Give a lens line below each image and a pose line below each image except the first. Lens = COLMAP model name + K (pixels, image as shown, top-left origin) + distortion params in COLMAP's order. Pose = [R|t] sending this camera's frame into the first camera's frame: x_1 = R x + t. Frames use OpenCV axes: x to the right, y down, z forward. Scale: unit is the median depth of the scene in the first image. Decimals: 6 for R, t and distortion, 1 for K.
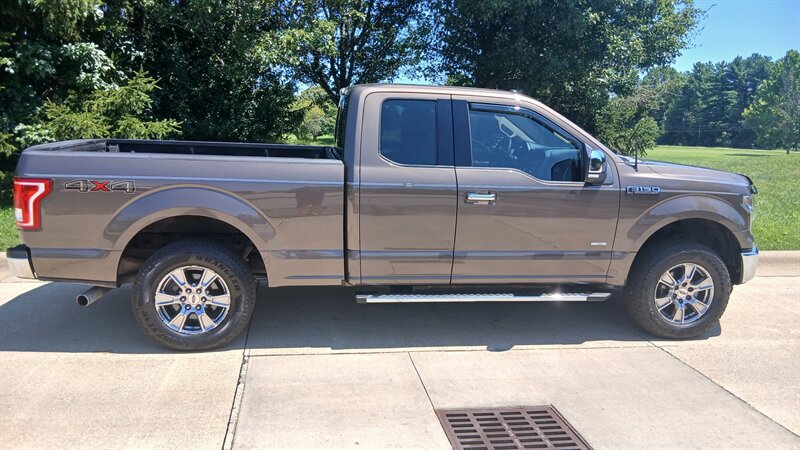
lens RADIAL K [[612.6, 0, 419.1], [0, 612.6, 226.1], [0, 0, 1]] dist [0.121459, -0.213792]
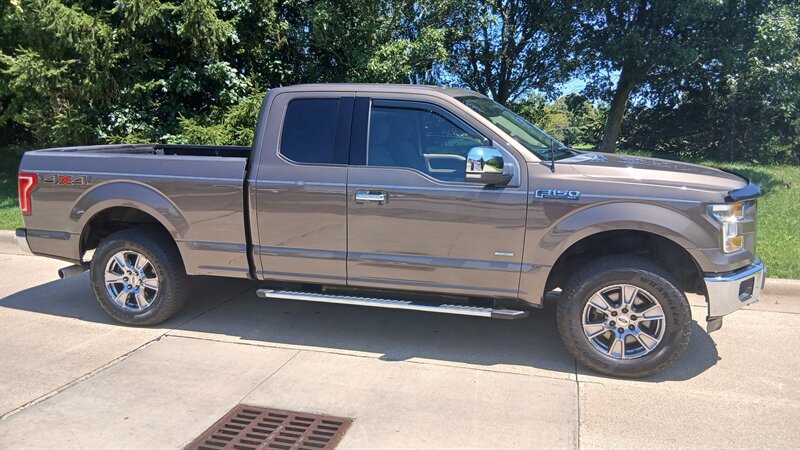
lens RADIAL K [[621.2, 0, 412.4], [0, 621.2, 223.2], [0, 0, 1]] dist [0.122552, -0.221816]
pose [[0.911764, 0.038728, -0.408884, 0.563320], [-0.047290, 0.998822, -0.010846, 0.000807], [0.407982, 0.029225, 0.912522, 0.138242]]
